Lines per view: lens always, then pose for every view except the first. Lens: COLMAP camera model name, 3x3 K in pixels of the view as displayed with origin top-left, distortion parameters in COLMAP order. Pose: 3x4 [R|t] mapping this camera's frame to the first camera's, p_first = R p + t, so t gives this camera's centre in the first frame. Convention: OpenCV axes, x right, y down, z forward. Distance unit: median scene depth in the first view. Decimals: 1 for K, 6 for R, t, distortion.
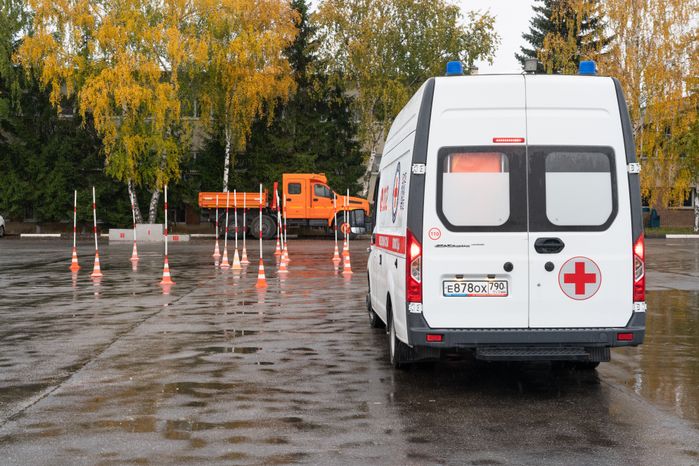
lens RADIAL K [[941.9, 0, 349.5], [0, 941.9, 233.0], [0, 0, 1]] dist [0.076922, -0.057151]
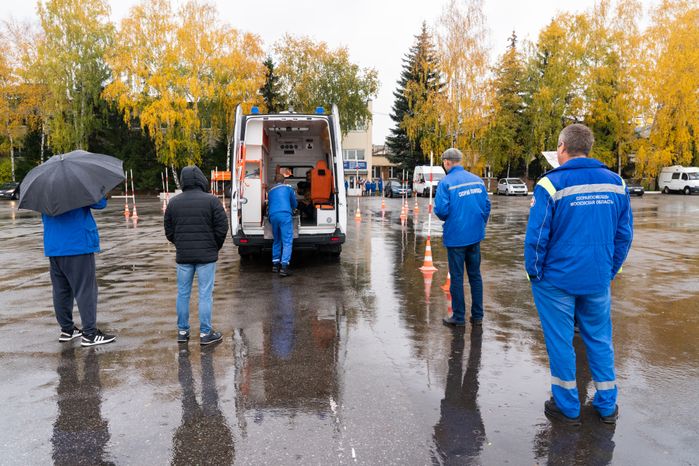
lens RADIAL K [[542.5, 0, 349.5], [0, 542.5, 233.0], [0, 0, 1]] dist [0.001070, 0.001611]
pose [[0.998619, -0.013506, 0.050764, 0.043359], [0.009871, 0.997414, 0.071185, 0.001972], [-0.051594, -0.070585, 0.996171, -0.034183]]
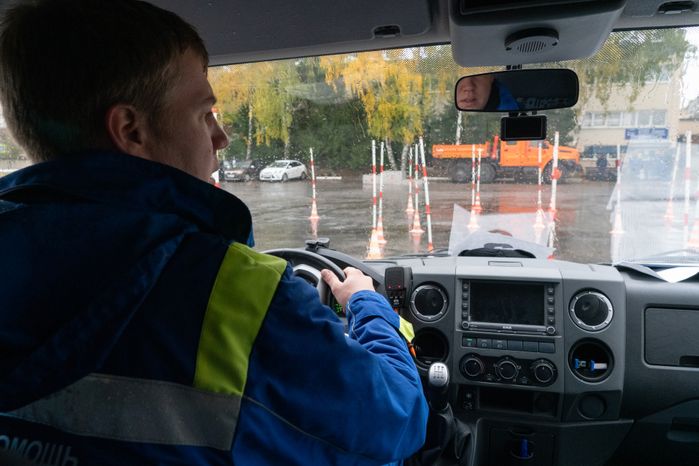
lens RADIAL K [[482.2, 0, 351.4], [0, 482.2, 222.0], [0, 0, 1]] dist [-0.005027, -0.001078]
pose [[0.918108, 0.041119, -0.394191, 0.001107], [0.003696, 0.993672, 0.112260, -0.013167], [0.396313, -0.104524, 0.912146, 0.324522]]
